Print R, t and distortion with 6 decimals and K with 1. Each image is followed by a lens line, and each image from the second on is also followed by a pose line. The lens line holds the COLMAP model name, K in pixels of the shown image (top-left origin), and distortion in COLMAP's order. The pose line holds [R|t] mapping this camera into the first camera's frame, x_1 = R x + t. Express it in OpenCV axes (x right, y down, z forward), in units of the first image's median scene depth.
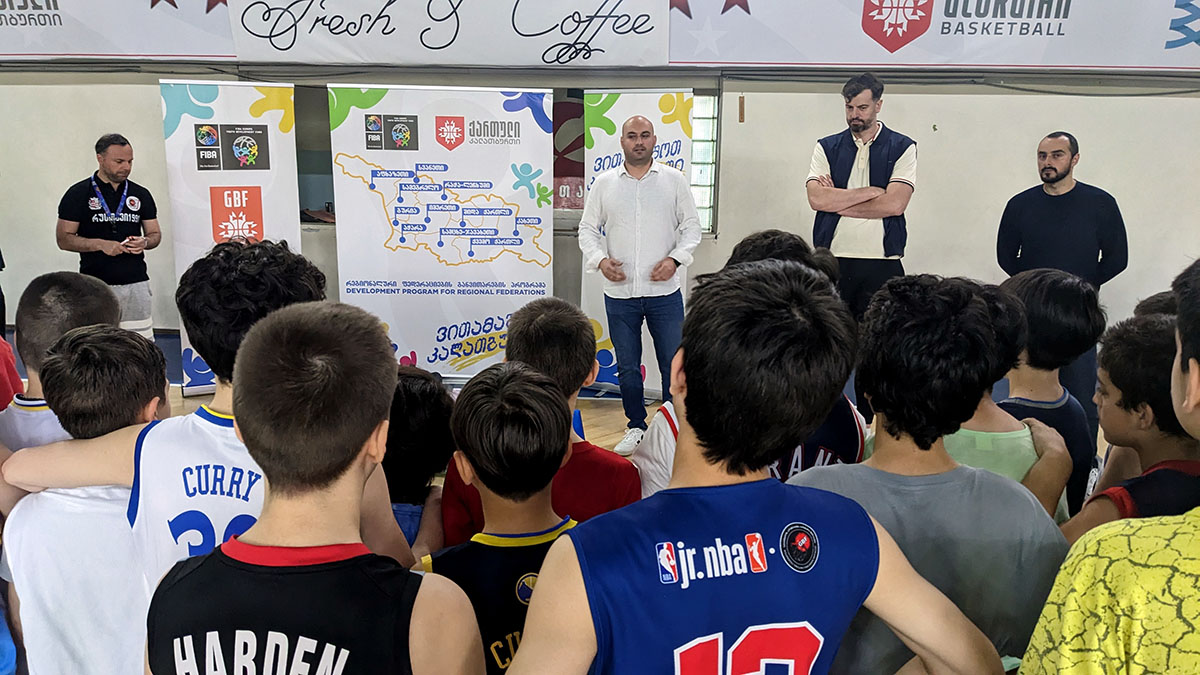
lens RADIAL K [[939.6, 0, 600.6], [0, 939.6, 337.9], [0, 0, 1]] dist [0.014230, -0.009472]
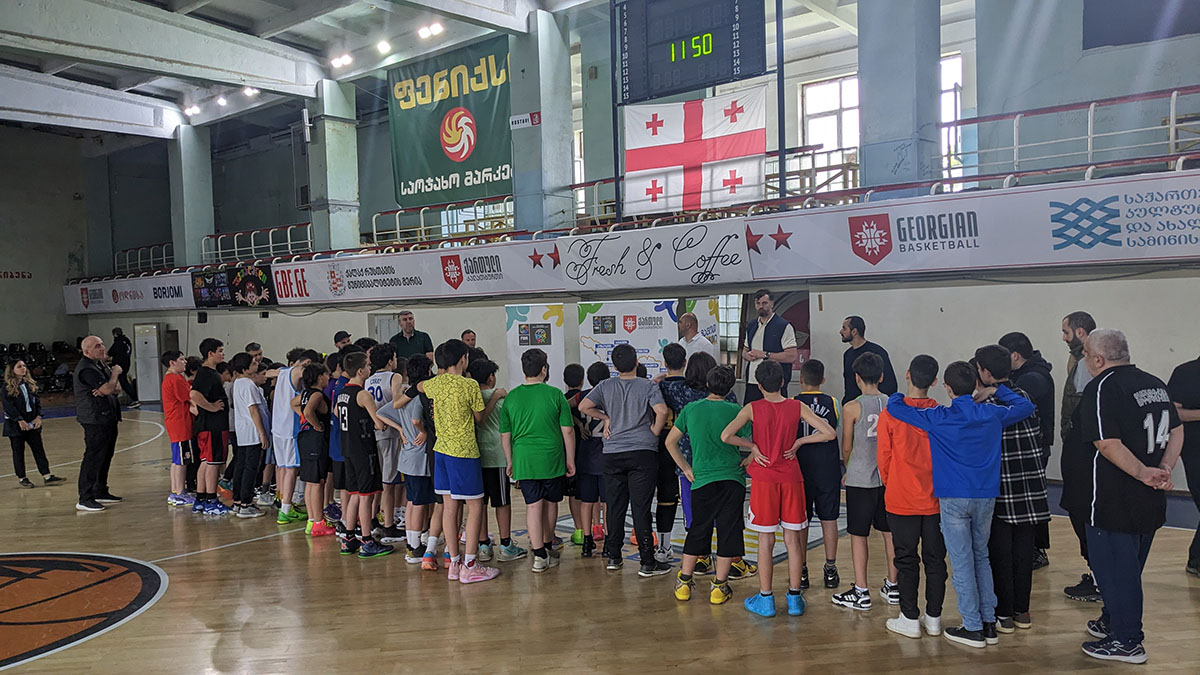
lens RADIAL K [[939.6, 0, 599.9], [0, 939.6, 339.8], [0, 0, 1]] dist [0.014230, -0.009472]
pose [[0.801361, -0.022924, -0.597742, 0.905649], [-0.092538, 0.982485, -0.161741, 0.122327], [0.590980, 0.184927, 0.785204, -0.505185]]
